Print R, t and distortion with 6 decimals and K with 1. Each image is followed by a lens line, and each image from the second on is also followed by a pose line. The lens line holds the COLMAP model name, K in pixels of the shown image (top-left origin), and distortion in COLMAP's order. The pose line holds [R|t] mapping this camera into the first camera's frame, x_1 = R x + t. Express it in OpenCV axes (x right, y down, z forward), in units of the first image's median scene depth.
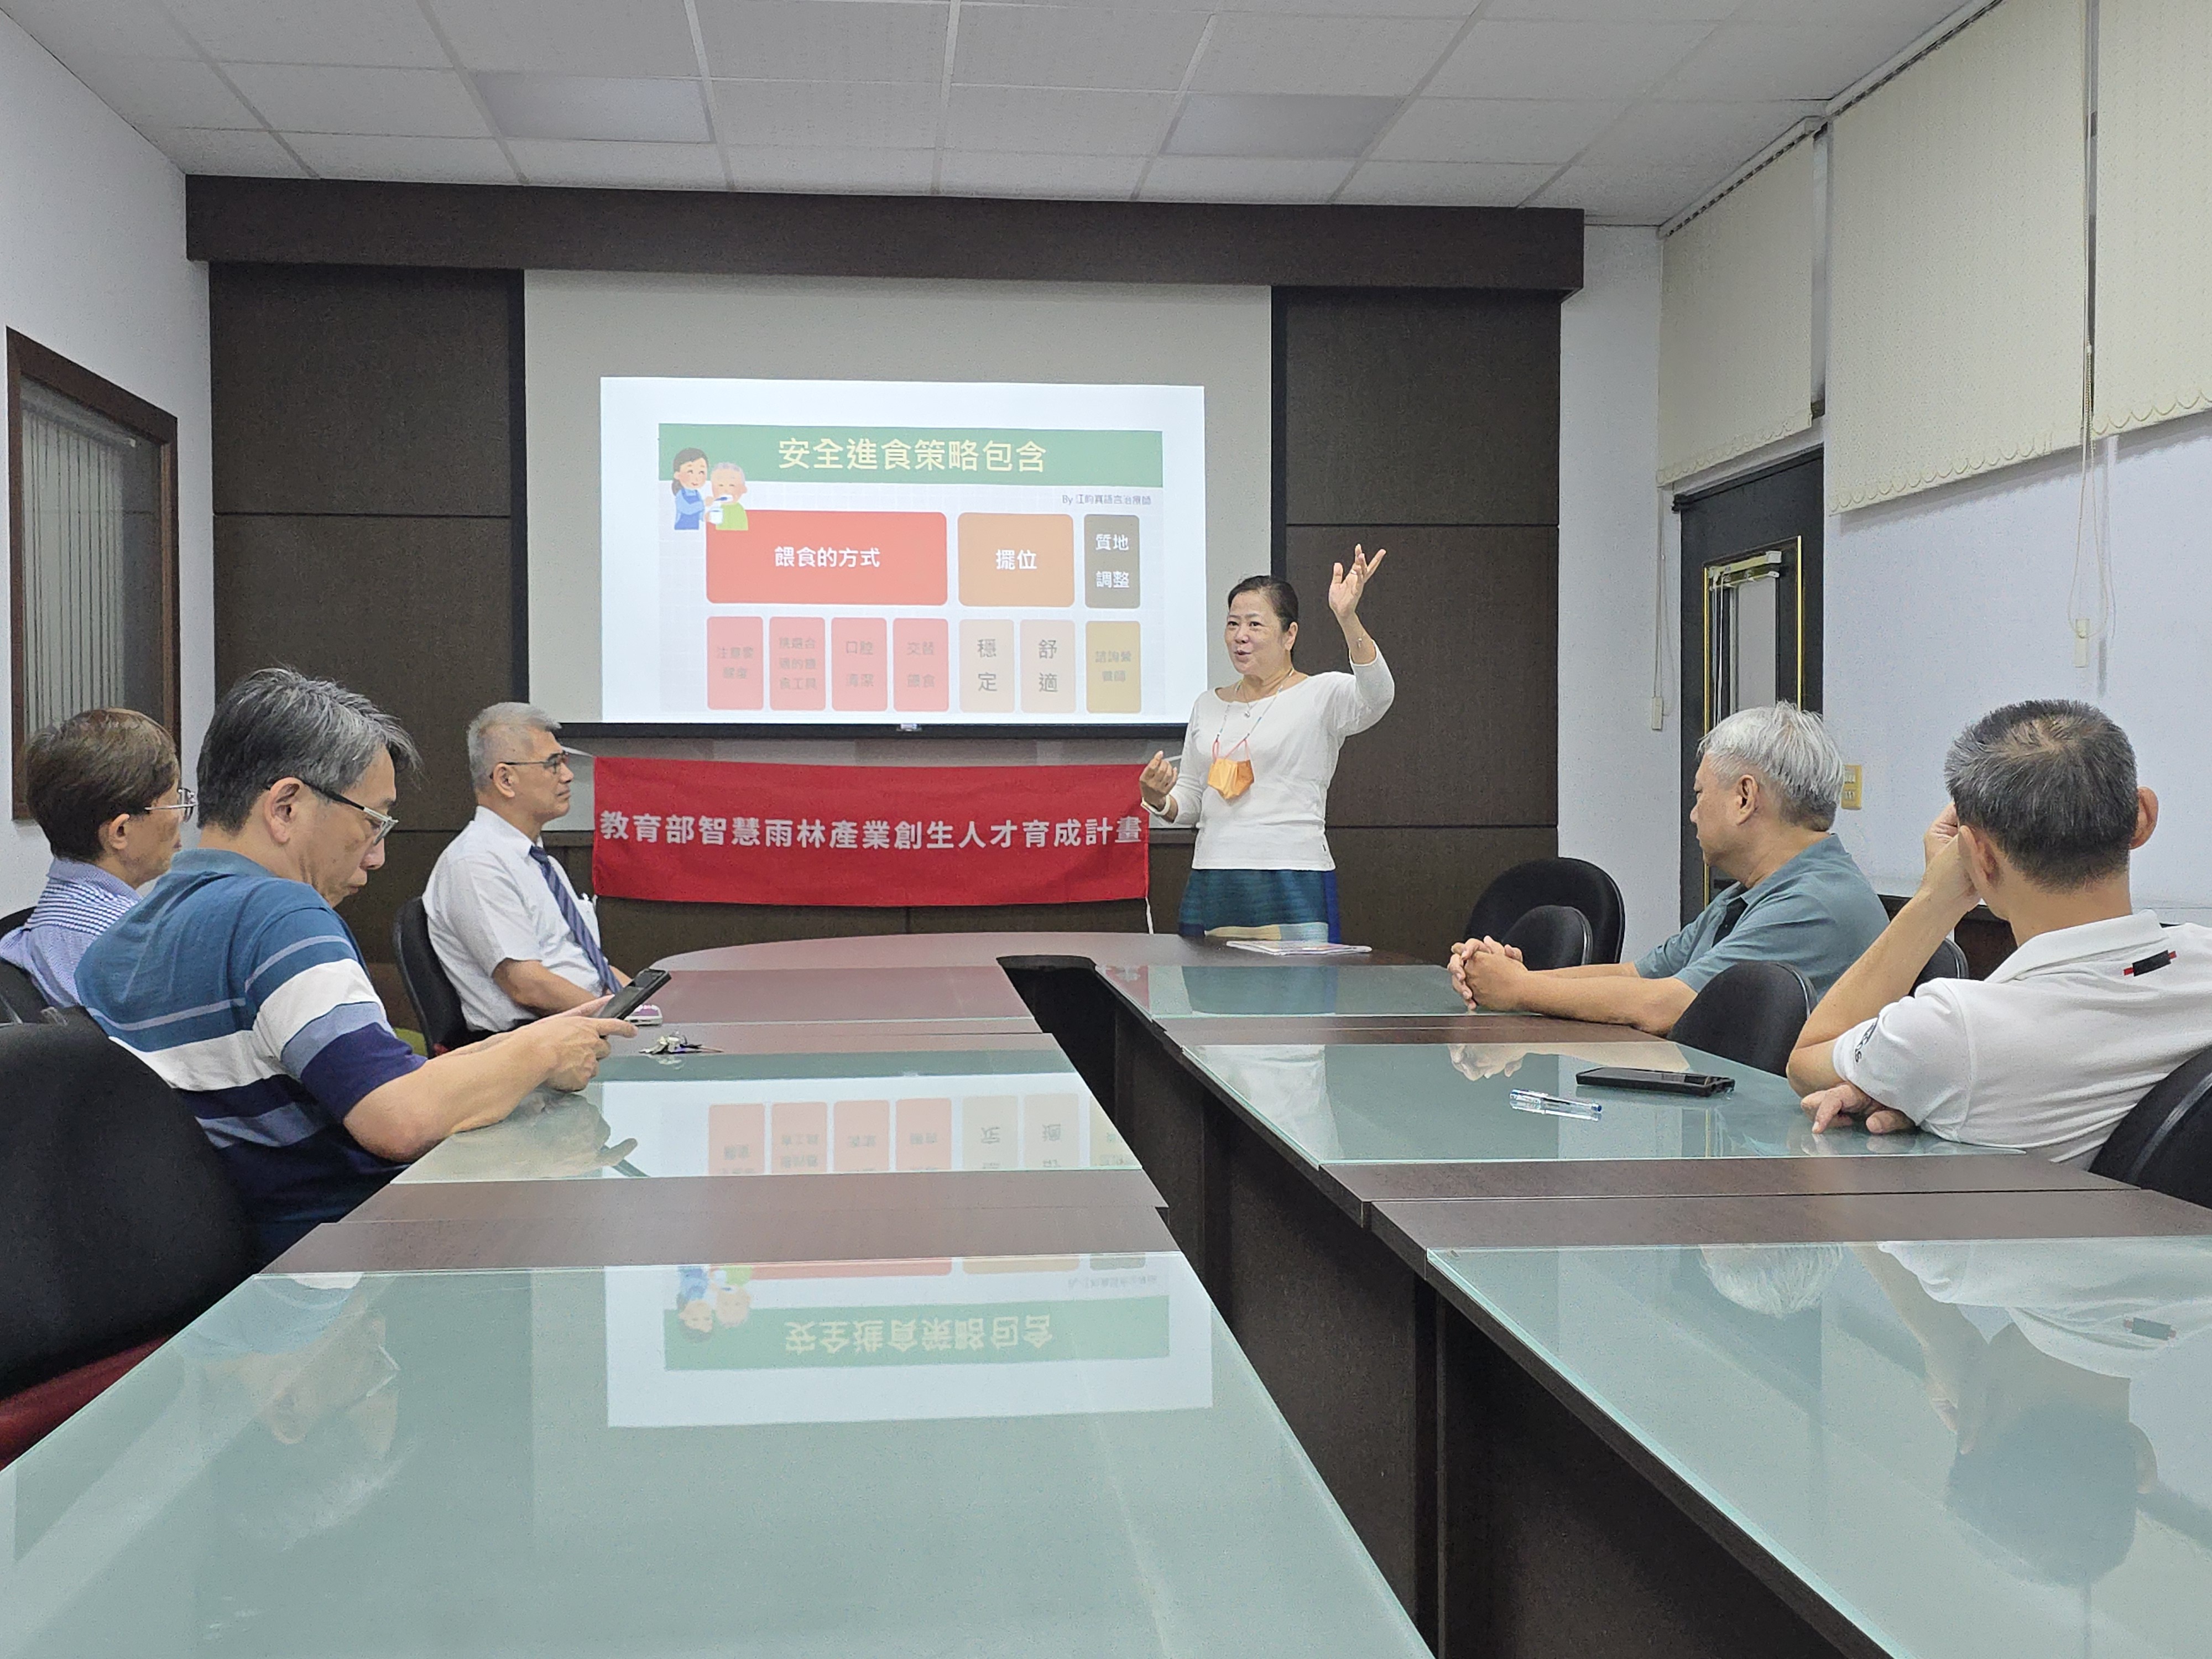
lens RADIAL K [[2460.6, 0, 1097.0], [0, 2460.6, 837.9], [0, 0, 1]] dist [0.138808, 0.000000]
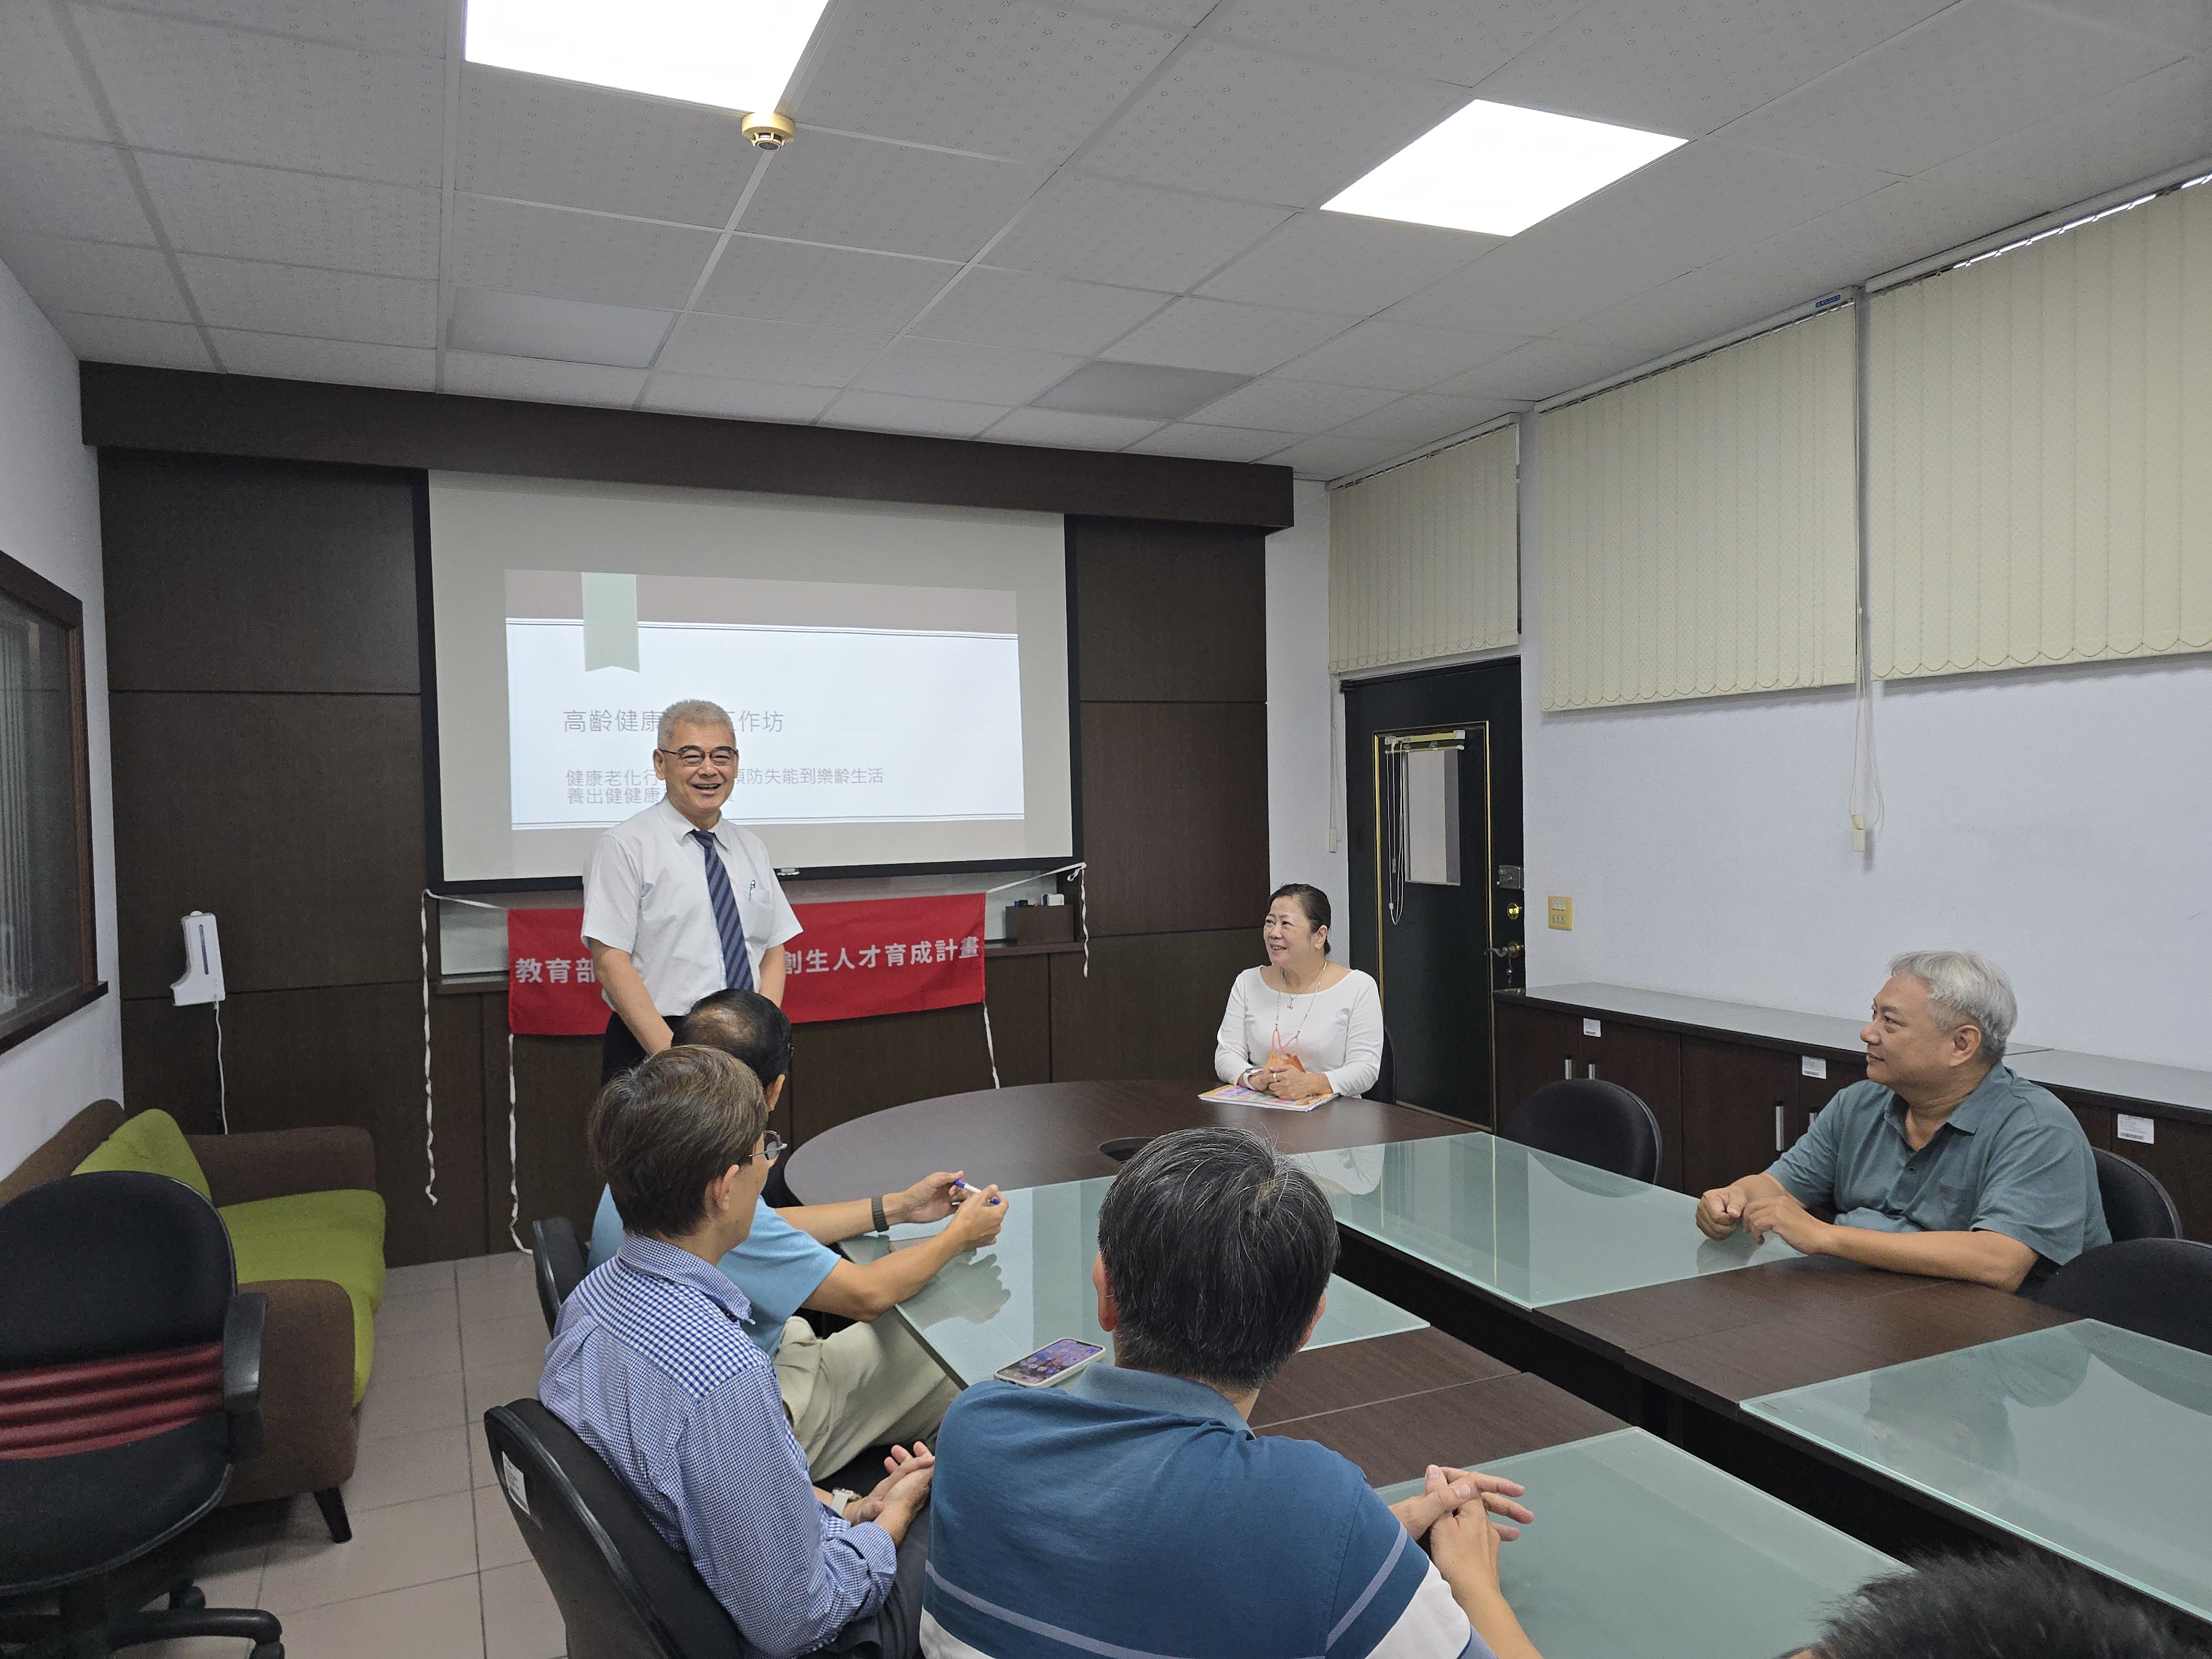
lens RADIAL K [[1516.6, 0, 1101.1], [0, 1516.6, 839.5], [0, 0, 1]] dist [0.075449, -0.019594]
pose [[0.947055, -0.025395, 0.320066, -0.167822], [0.022391, 0.999664, 0.013062, -0.066377], [-0.320290, -0.005204, 0.947305, 0.259165]]
